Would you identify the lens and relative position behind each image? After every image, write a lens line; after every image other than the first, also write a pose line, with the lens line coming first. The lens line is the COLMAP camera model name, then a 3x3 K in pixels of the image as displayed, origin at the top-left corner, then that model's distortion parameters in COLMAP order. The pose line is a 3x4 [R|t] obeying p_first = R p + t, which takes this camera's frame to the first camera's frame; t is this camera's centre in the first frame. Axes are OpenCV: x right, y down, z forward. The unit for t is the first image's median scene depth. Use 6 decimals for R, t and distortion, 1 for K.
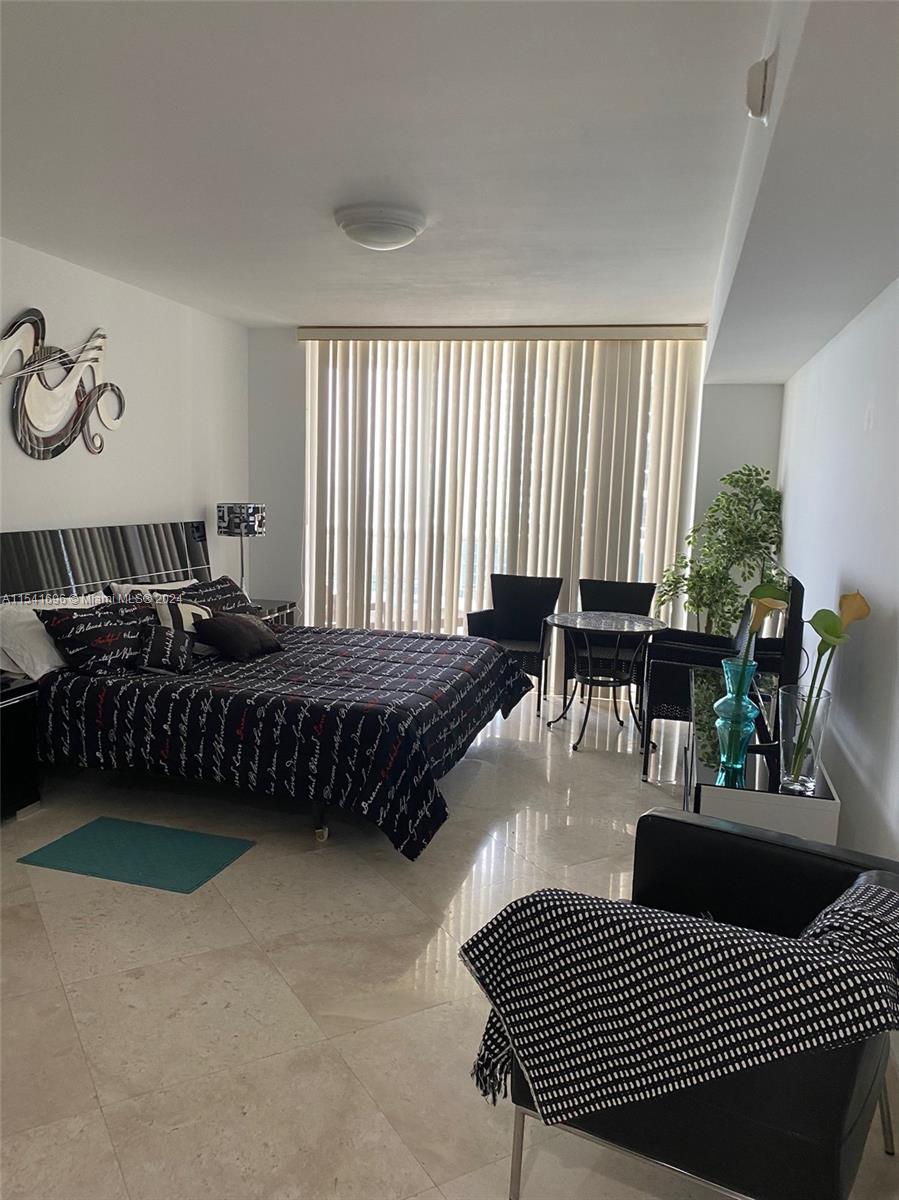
lens RADIAL K [[924.3, 0, 432.2], [0, 924.3, 594.7], [0, 0, 1]] dist [0.049850, -0.037864]
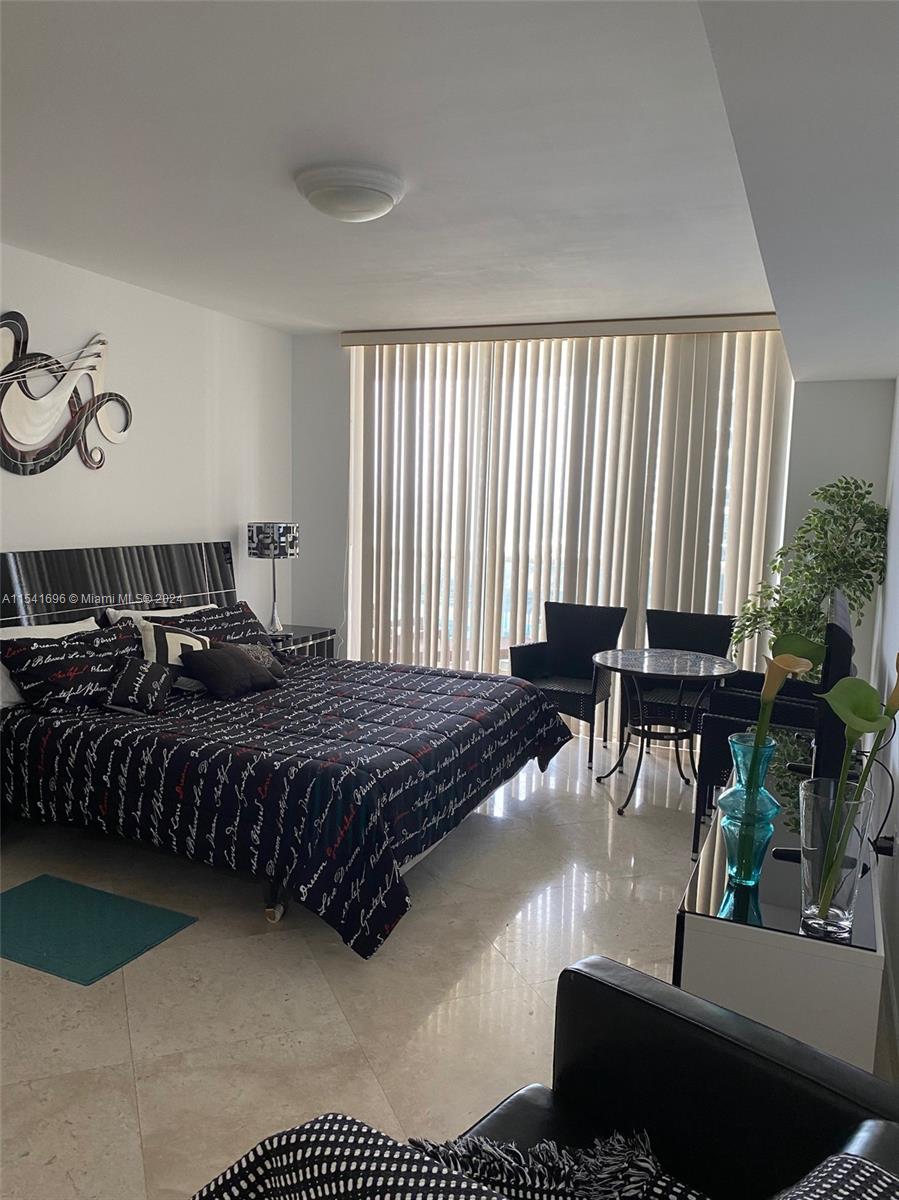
lens RADIAL K [[892.5, 0, 449.5], [0, 892.5, 600.0], [0, 0, 1]] dist [0.096260, -0.212103]
pose [[0.987812, 0.013967, -0.155021, 0.133430], [-0.015803, 0.999819, -0.010615, -0.017393], [0.154845, 0.012936, 0.987854, 0.174784]]
